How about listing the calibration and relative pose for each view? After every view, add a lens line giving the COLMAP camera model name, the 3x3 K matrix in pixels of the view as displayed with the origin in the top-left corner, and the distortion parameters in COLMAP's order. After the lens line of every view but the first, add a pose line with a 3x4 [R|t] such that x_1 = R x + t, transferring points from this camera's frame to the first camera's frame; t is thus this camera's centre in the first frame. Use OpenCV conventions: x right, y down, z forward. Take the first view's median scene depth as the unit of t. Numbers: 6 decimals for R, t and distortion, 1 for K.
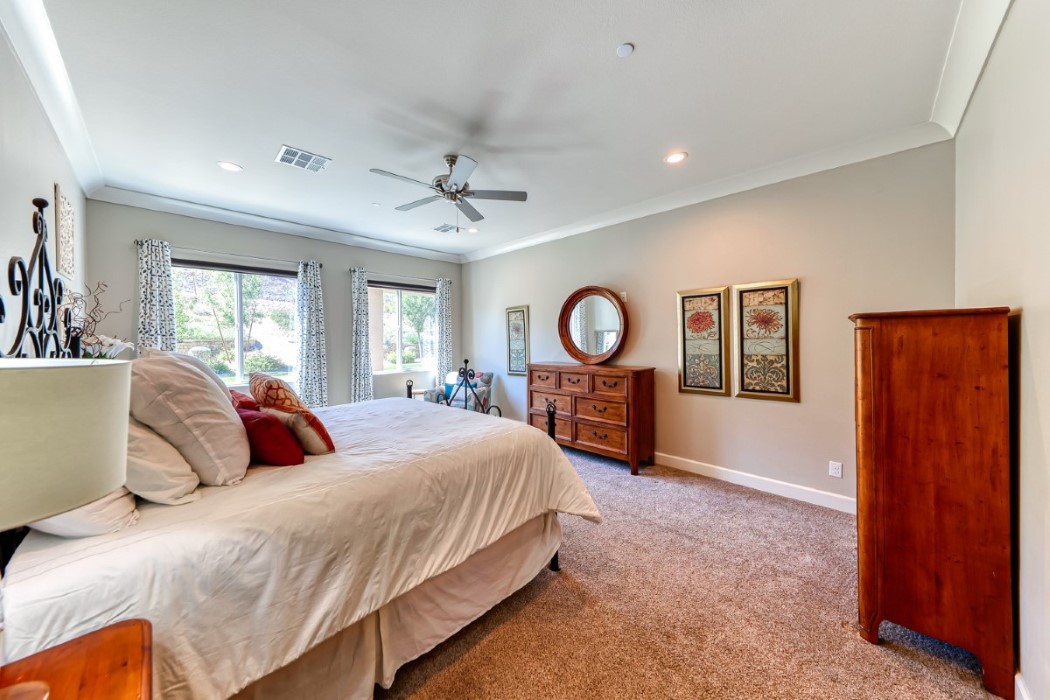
lens RADIAL K [[354.3, 0, 523.6], [0, 354.3, 345.0], [0, 0, 1]] dist [0.024691, -0.008457]
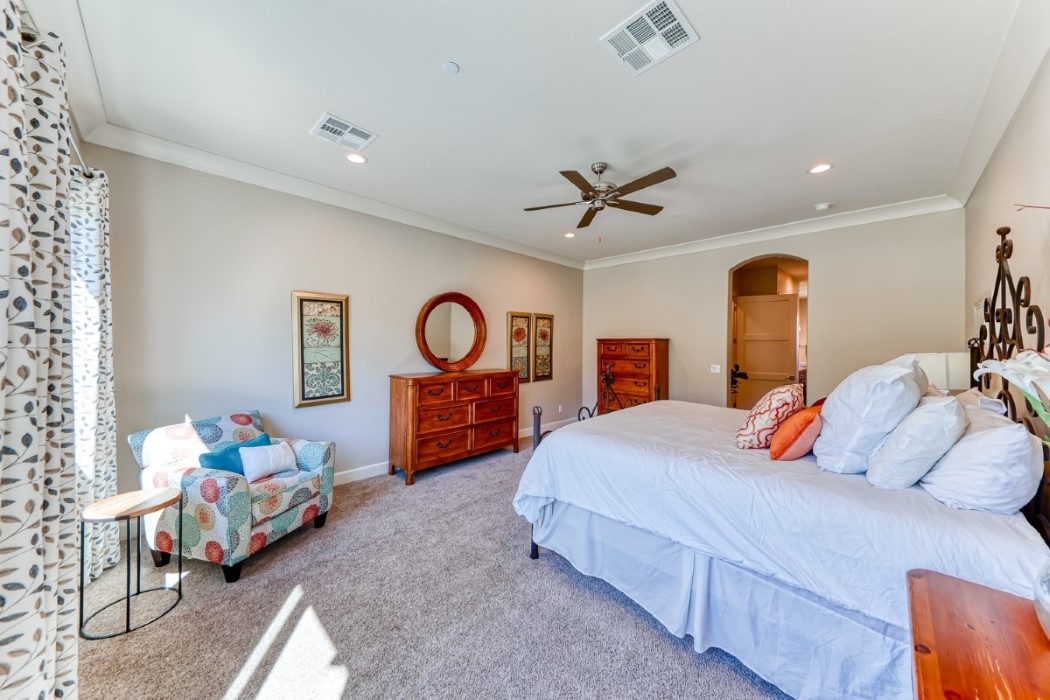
lens RADIAL K [[354.3, 0, 523.6], [0, 354.3, 345.0], [0, 0, 1]] dist [0.024691, -0.008457]
pose [[0.021257, 0.007868, 0.999743, -0.617089], [0.019176, 0.999782, -0.008276, -0.006115], [-0.999590, 0.019347, 0.021102, 0.618131]]
